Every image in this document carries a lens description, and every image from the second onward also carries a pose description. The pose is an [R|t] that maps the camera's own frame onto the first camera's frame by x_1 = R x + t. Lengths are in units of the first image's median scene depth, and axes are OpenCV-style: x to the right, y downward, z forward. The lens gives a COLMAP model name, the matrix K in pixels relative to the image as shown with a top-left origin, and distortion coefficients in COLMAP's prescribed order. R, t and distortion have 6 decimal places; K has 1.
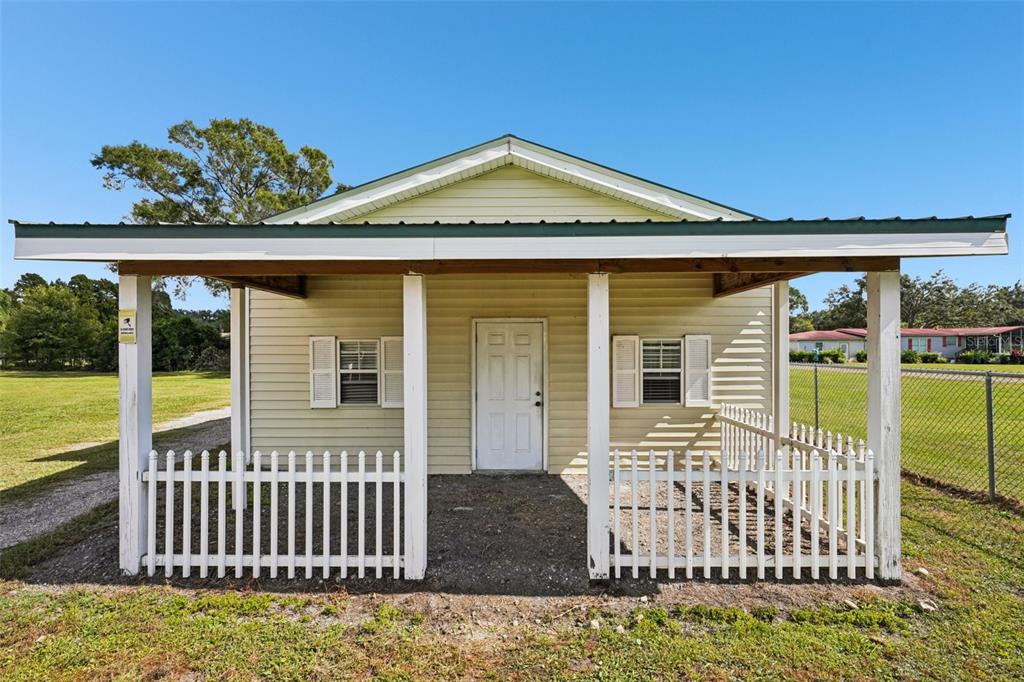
lens RADIAL K [[514.1, 0, 512.0], [0, 514.1, 350.1], [0, 0, 1]] dist [0.005081, 0.000102]
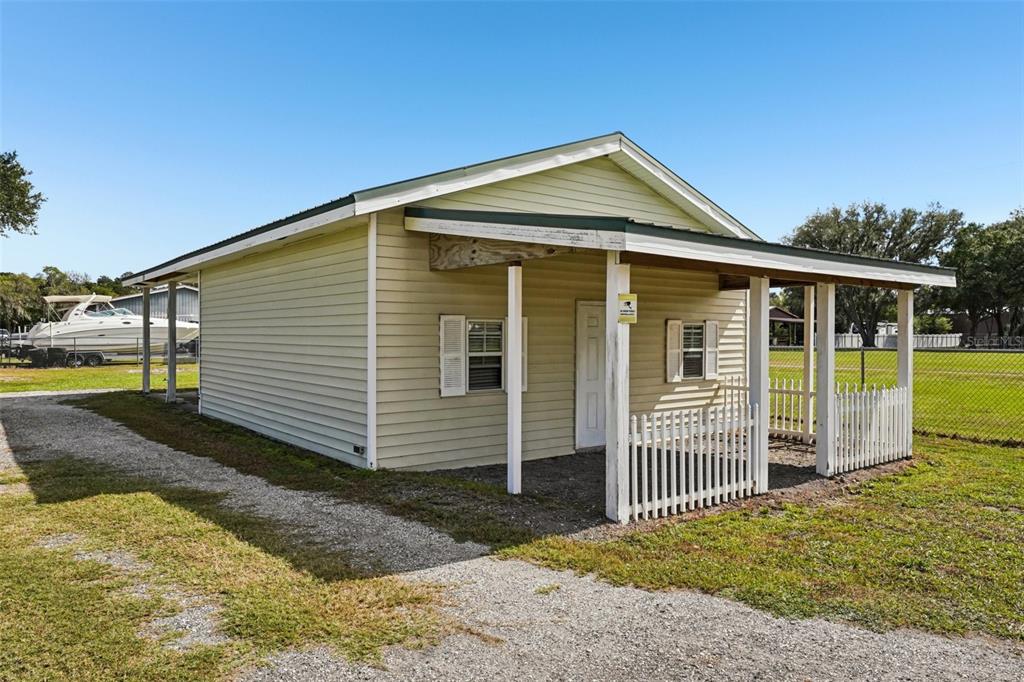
lens RADIAL K [[688.1, 0, 511.4], [0, 688.1, 336.3], [0, 0, 1]] dist [-0.002819, -0.001062]
pose [[0.779608, 0.001665, 0.626266, -1.034795], [-0.006034, 0.999970, 0.004853, 0.002963], [-0.626239, -0.007562, 0.779594, 0.016751]]
